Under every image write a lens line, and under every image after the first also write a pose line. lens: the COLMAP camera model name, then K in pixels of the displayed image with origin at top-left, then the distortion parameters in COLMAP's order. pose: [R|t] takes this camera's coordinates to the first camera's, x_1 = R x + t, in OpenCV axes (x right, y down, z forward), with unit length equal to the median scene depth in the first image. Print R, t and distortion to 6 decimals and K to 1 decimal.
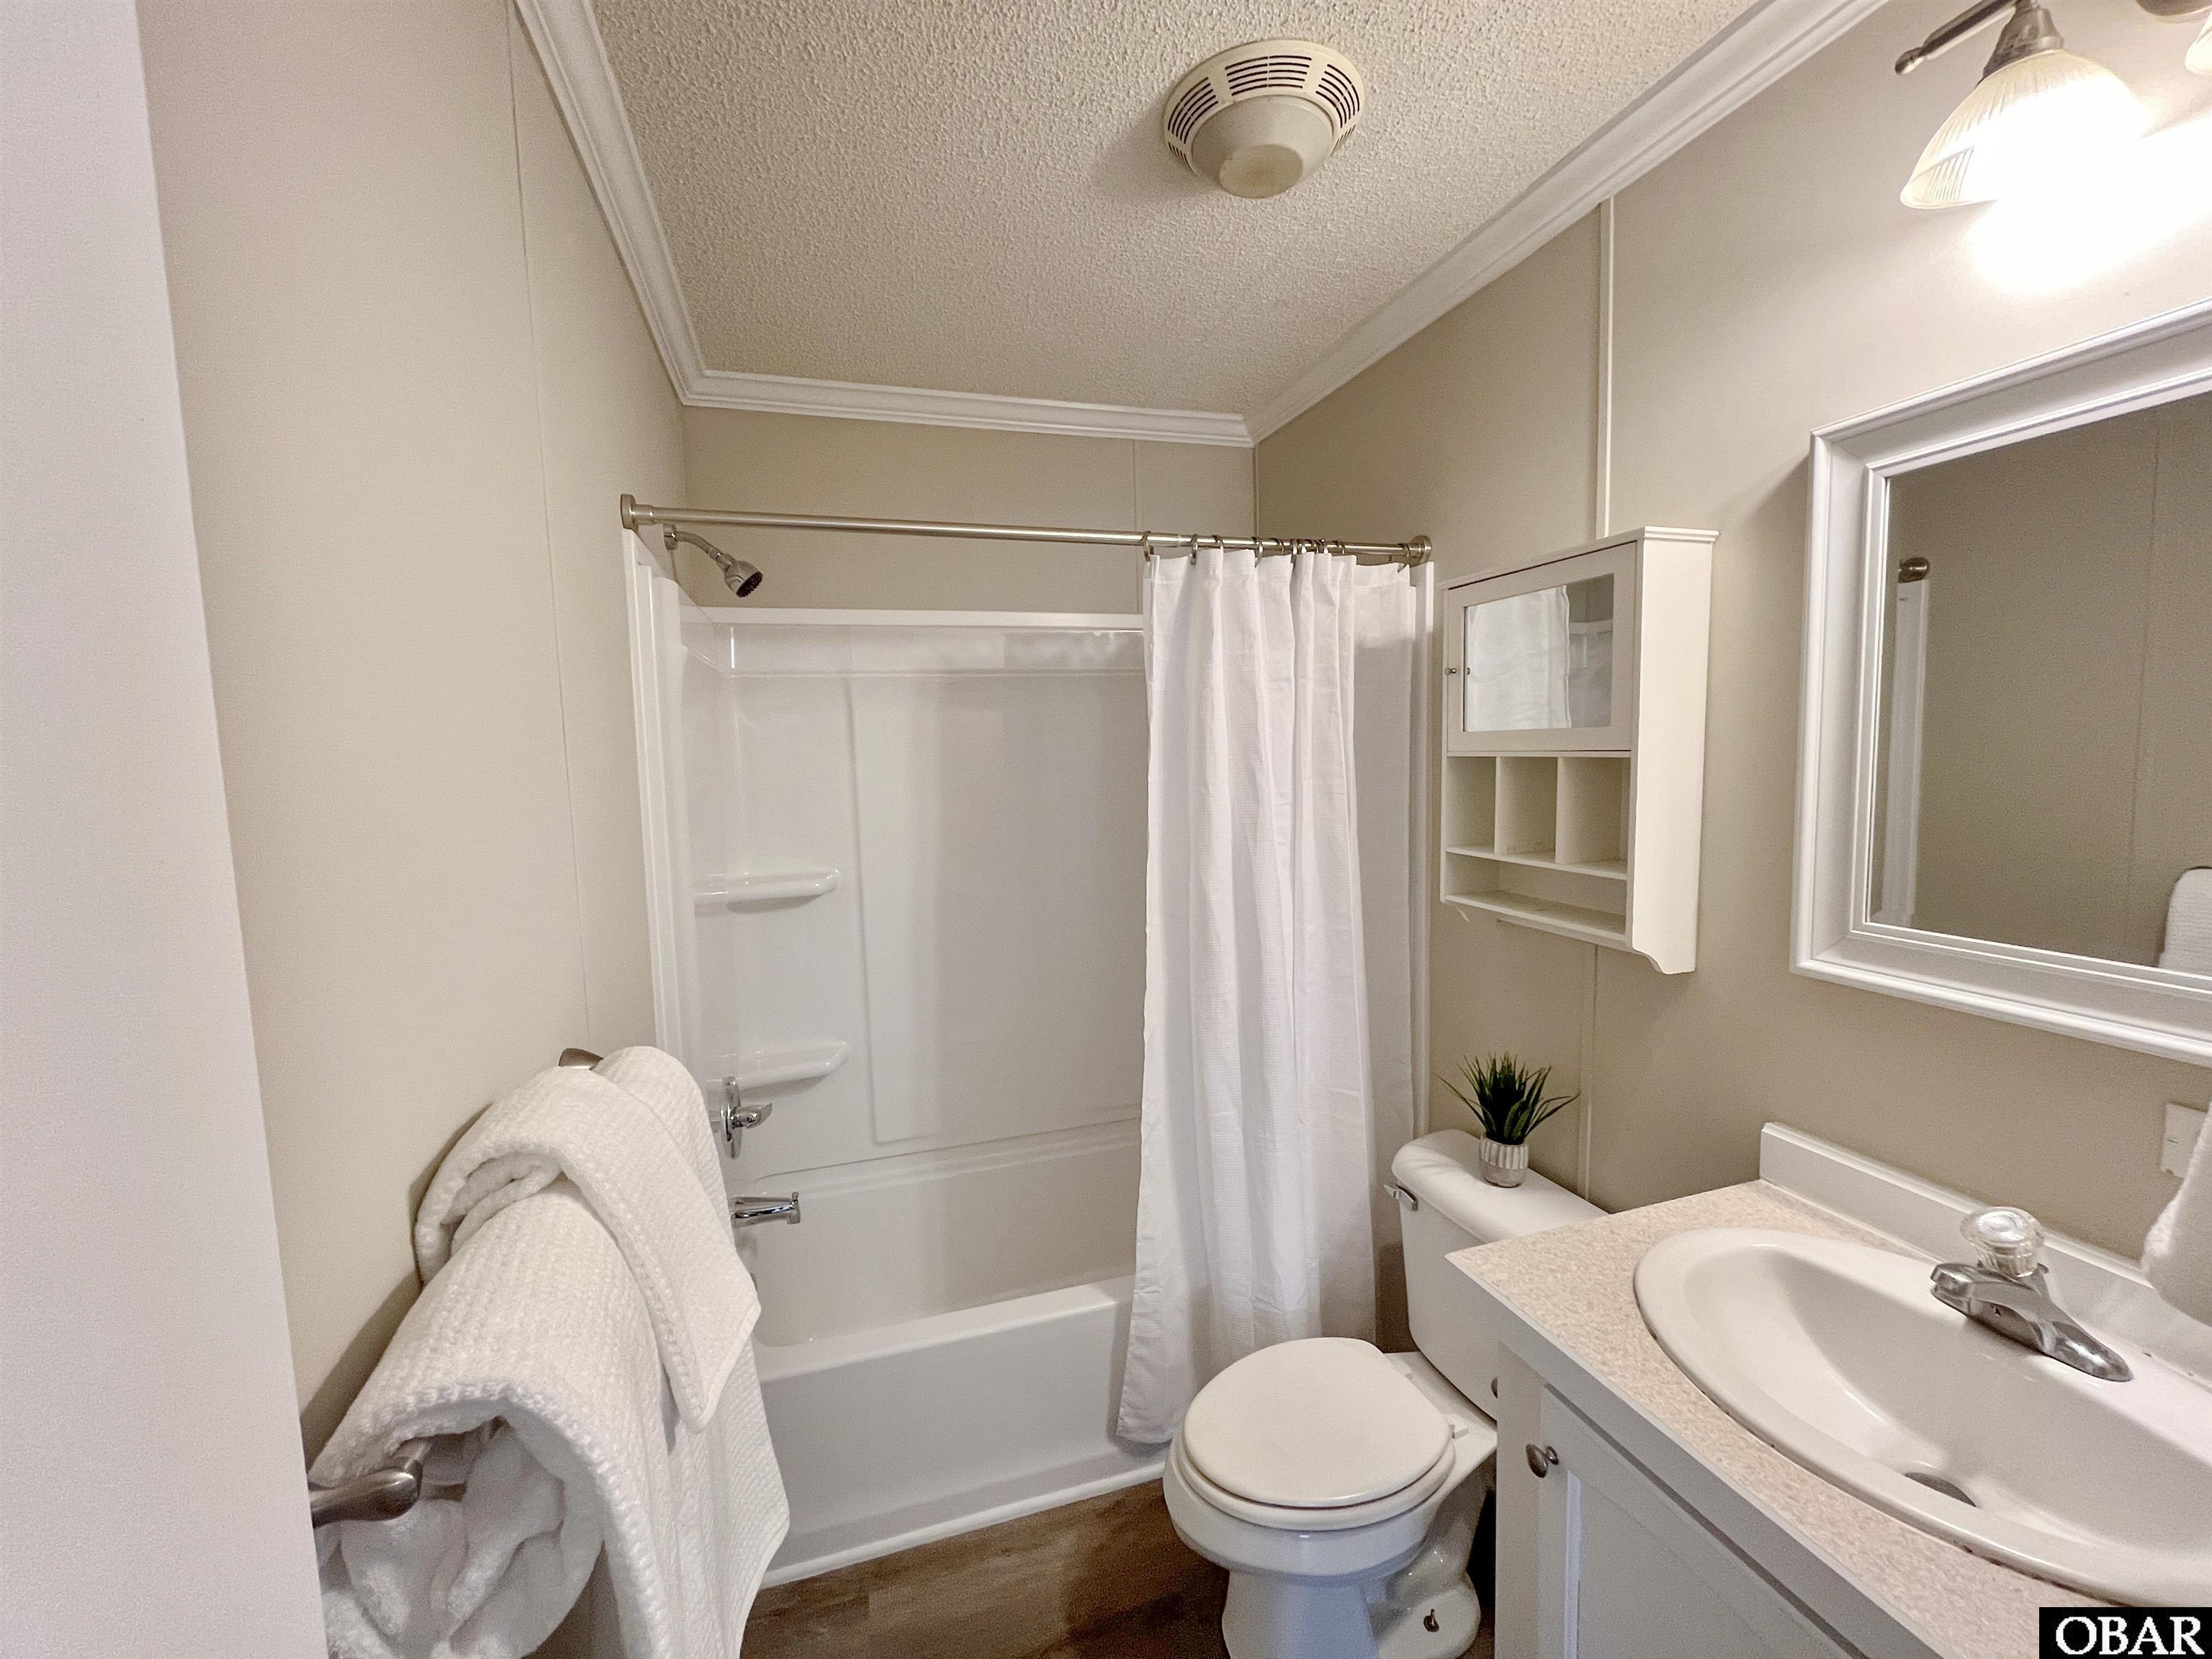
lens RADIAL K [[833.4, 0, 1101.1], [0, 833.4, 814.8], [0, 0, 1]] dist [-0.000747, -0.000023]
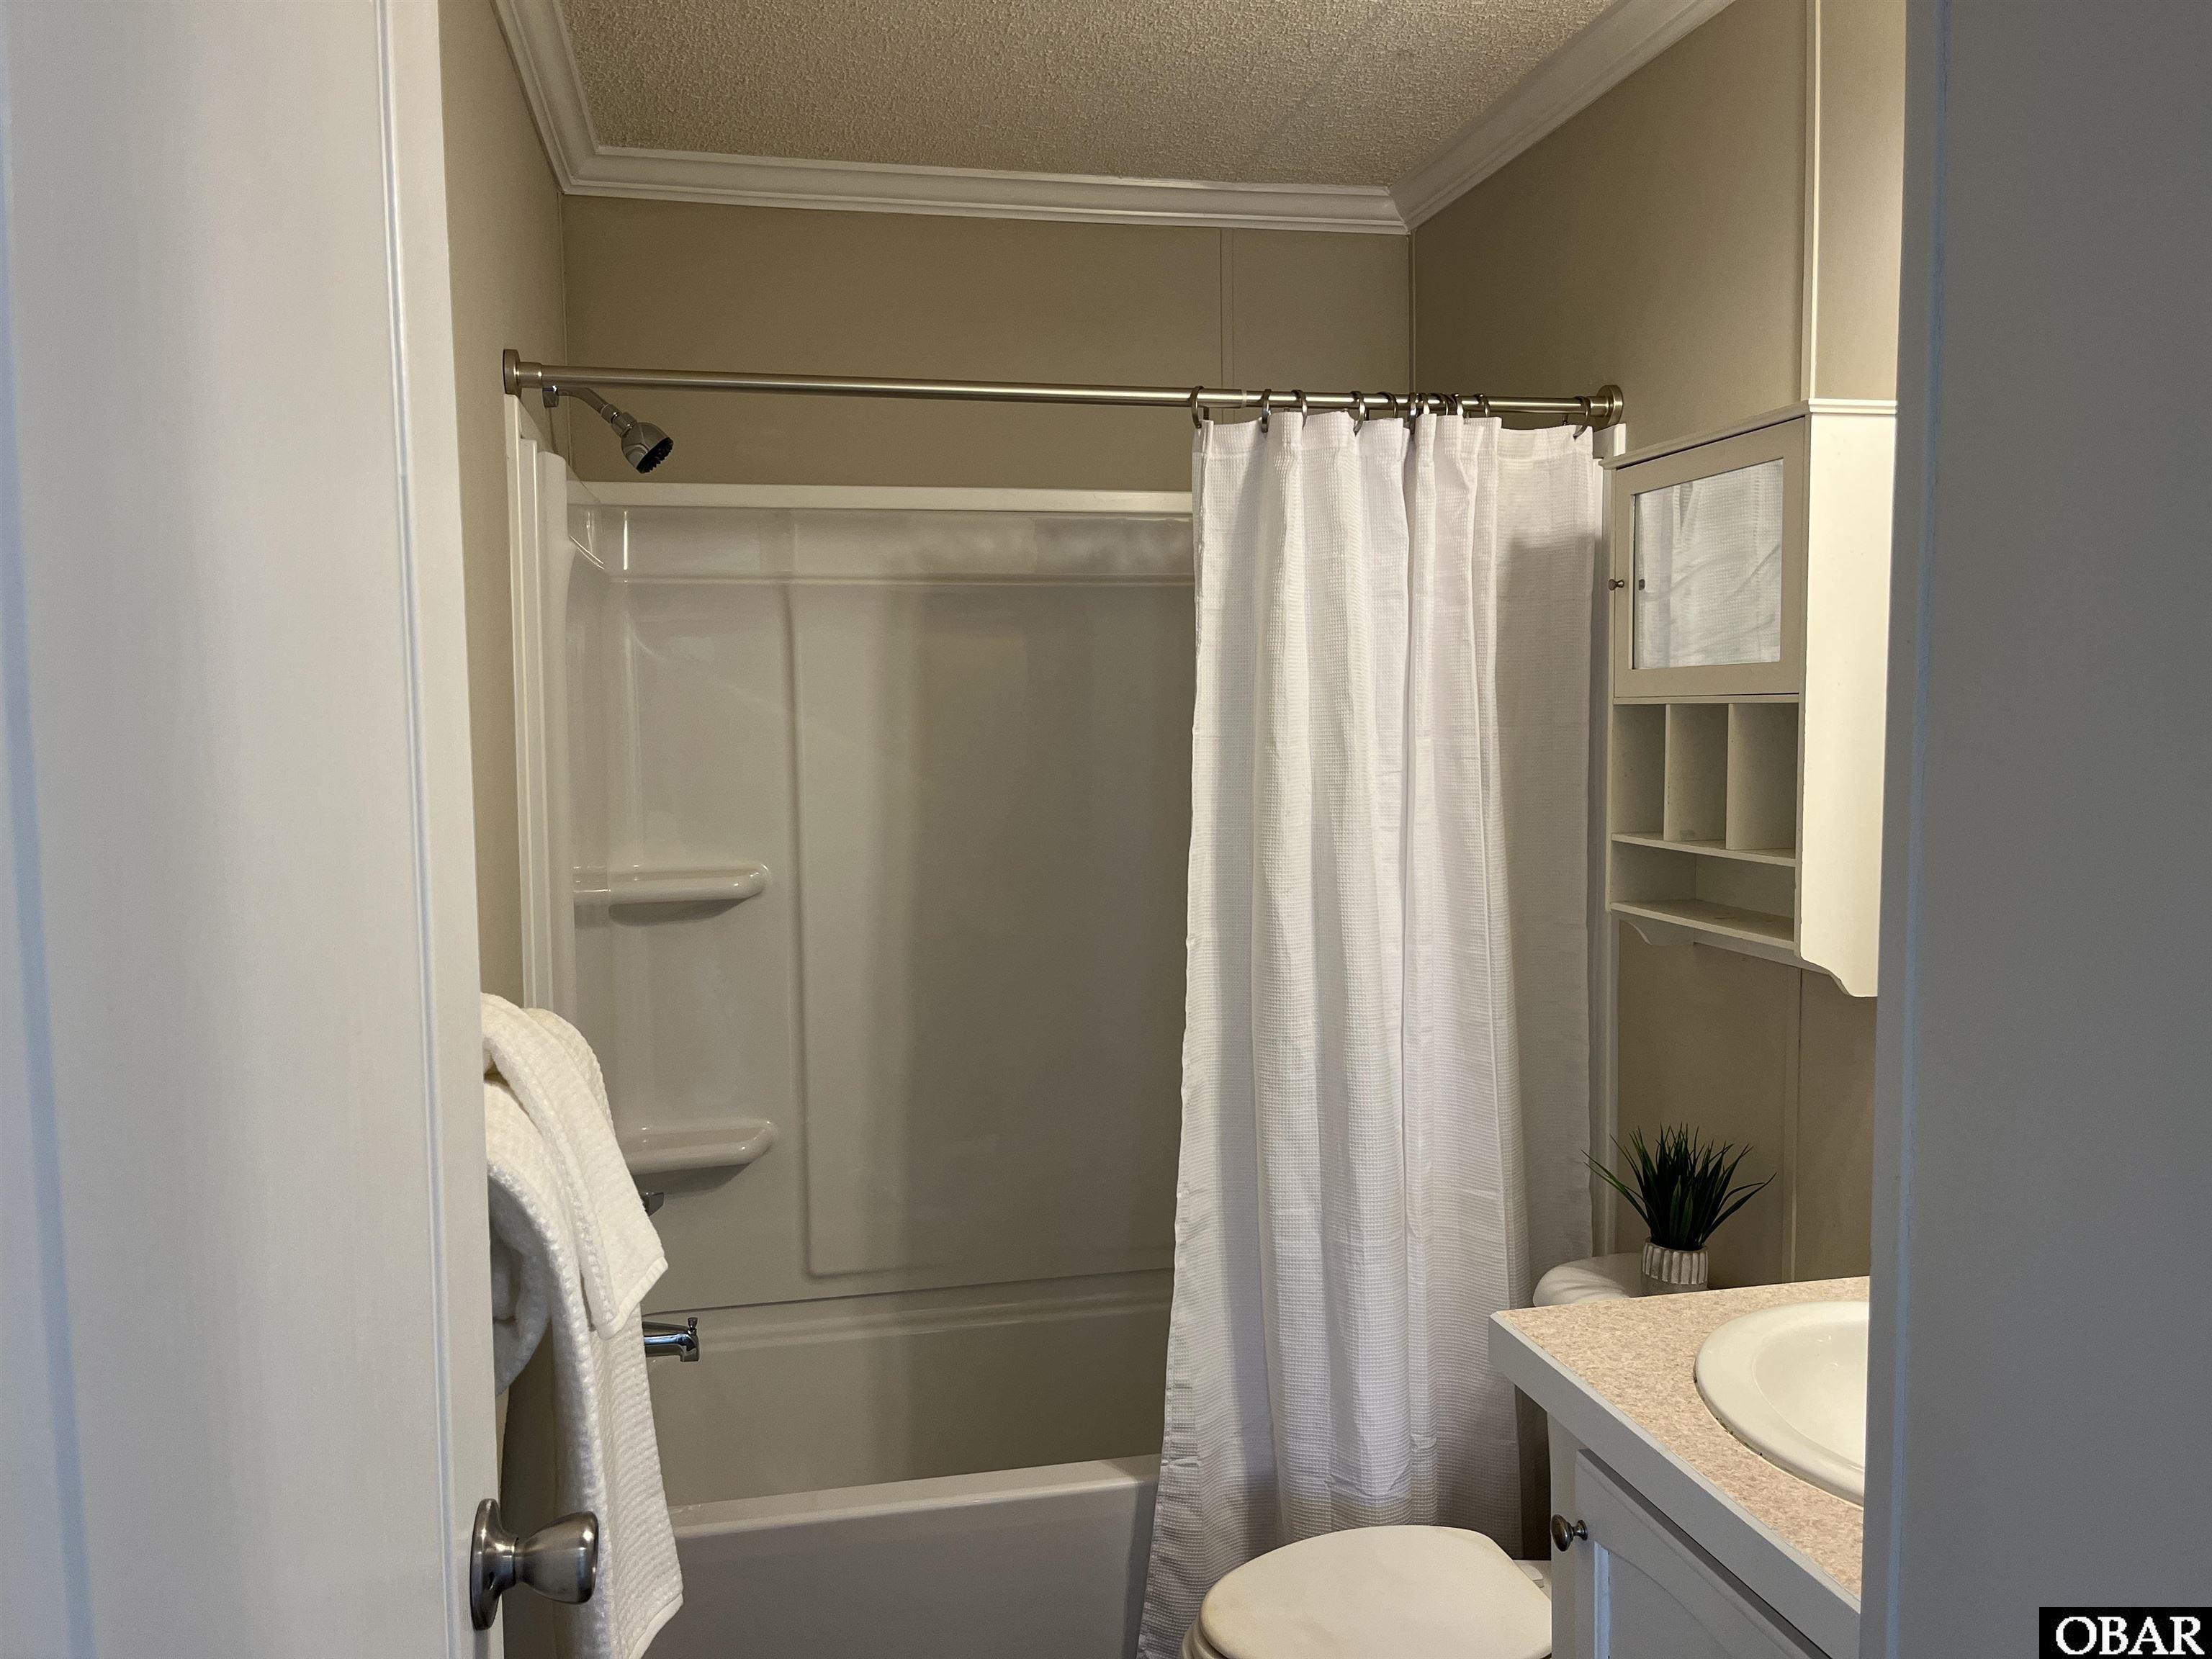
lens RADIAL K [[1671.0, 0, 1152.9], [0, 1671.0, 817.4], [0, 0, 1]] dist [0.059690, -0.090046]
pose [[0.996270, 0.020077, -0.083921, 0.140951], [-0.021856, 0.999554, -0.020332, 0.059193], [0.083475, 0.022090, 0.996265, -0.422525]]
